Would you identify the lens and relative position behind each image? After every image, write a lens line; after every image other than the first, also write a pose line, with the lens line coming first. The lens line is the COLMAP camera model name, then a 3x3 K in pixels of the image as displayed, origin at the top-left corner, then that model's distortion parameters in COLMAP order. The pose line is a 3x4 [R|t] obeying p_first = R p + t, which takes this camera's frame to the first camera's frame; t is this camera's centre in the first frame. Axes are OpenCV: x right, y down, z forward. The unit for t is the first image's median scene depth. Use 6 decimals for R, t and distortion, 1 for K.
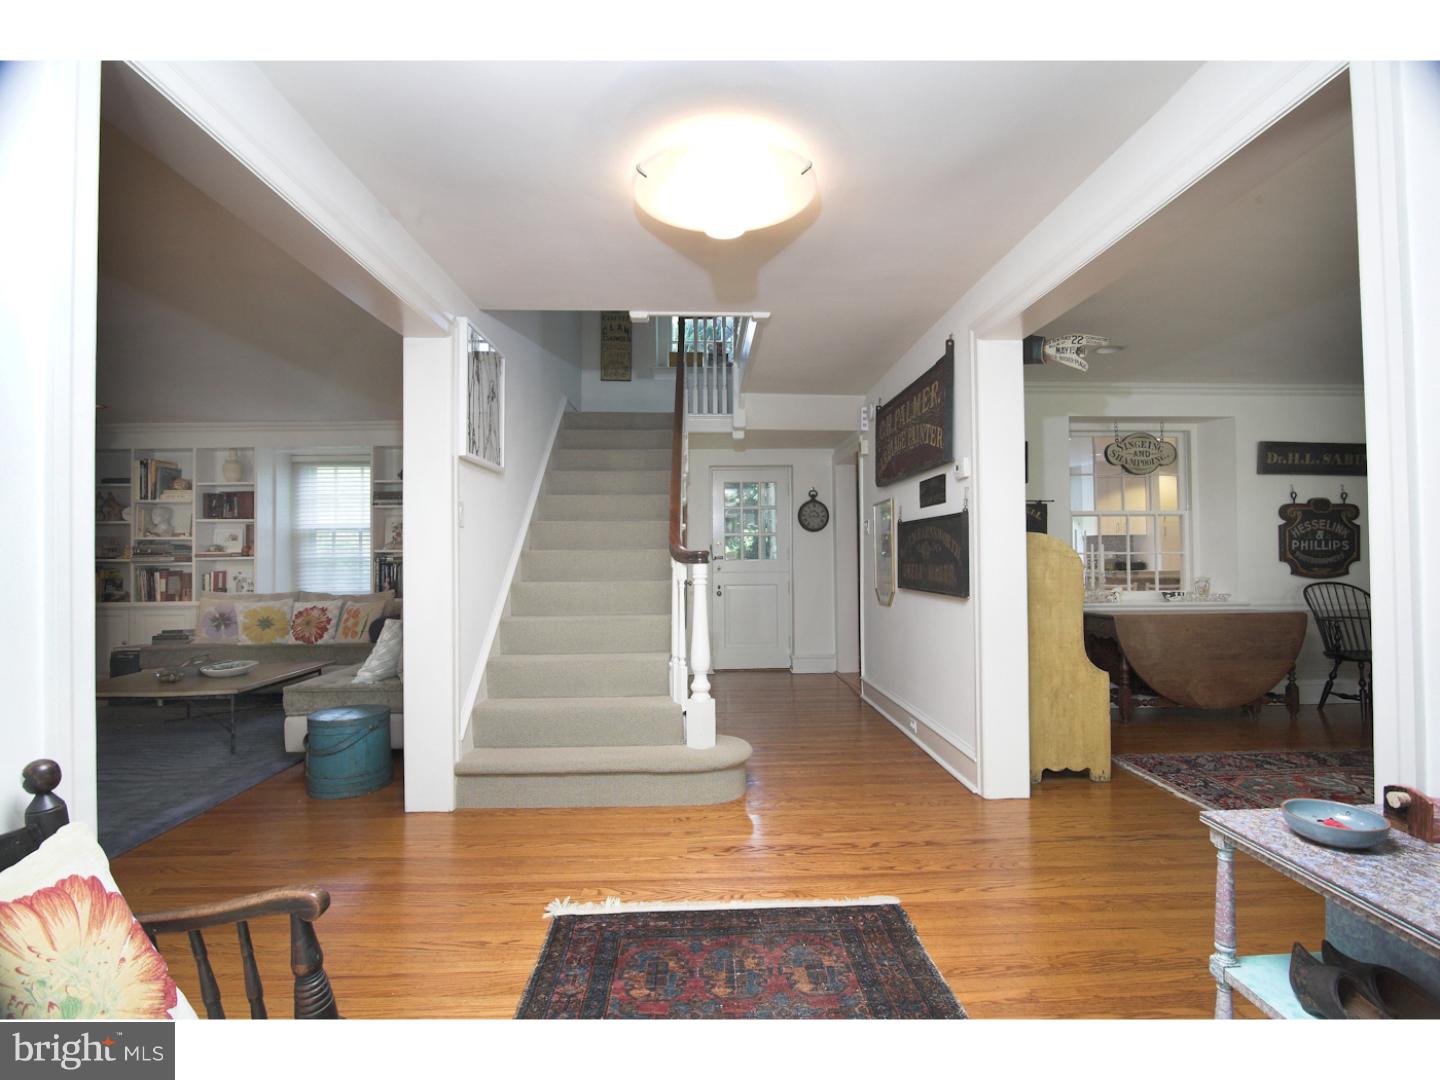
lens RADIAL K [[732.1, 0, 712.8], [0, 732.1, 538.4], [0, 0, 1]] dist [-0.029479, 0.000919]
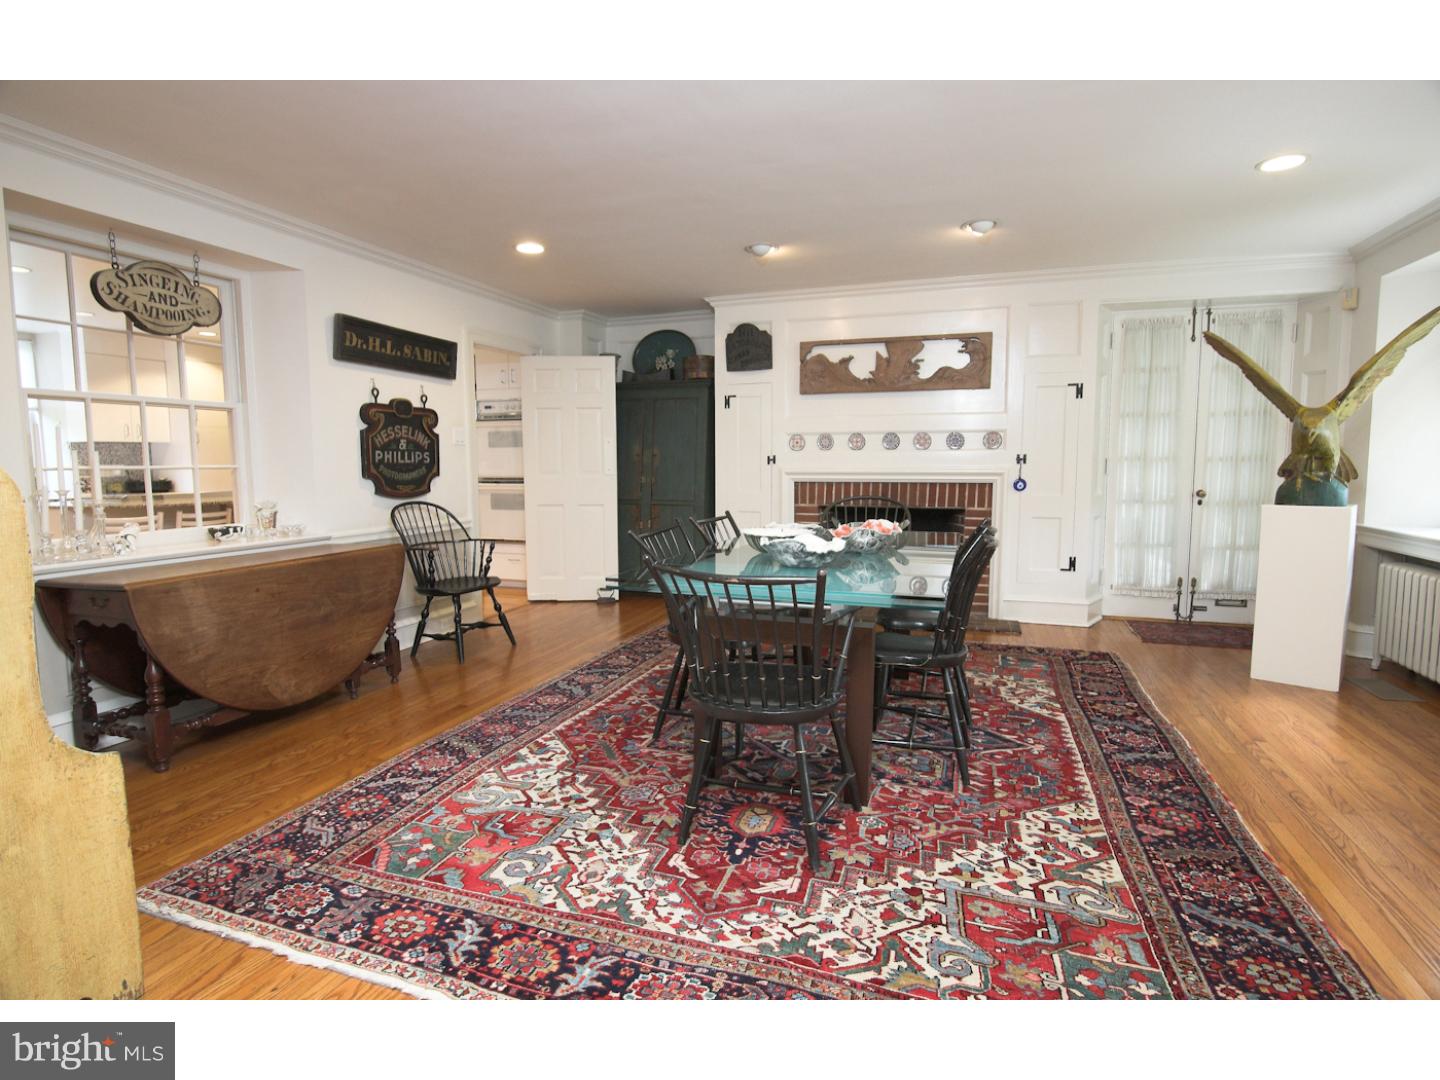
lens RADIAL K [[732.1, 0, 712.8], [0, 732.1, 538.4], [0, 0, 1]] dist [-0.029479, 0.000919]
pose [[0.374838, -0.089767, 0.922734, 0.204632], [-0.019997, 0.994287, 0.104852, 0.007408], [-0.926875, -0.057754, 0.370902, 0.359328]]
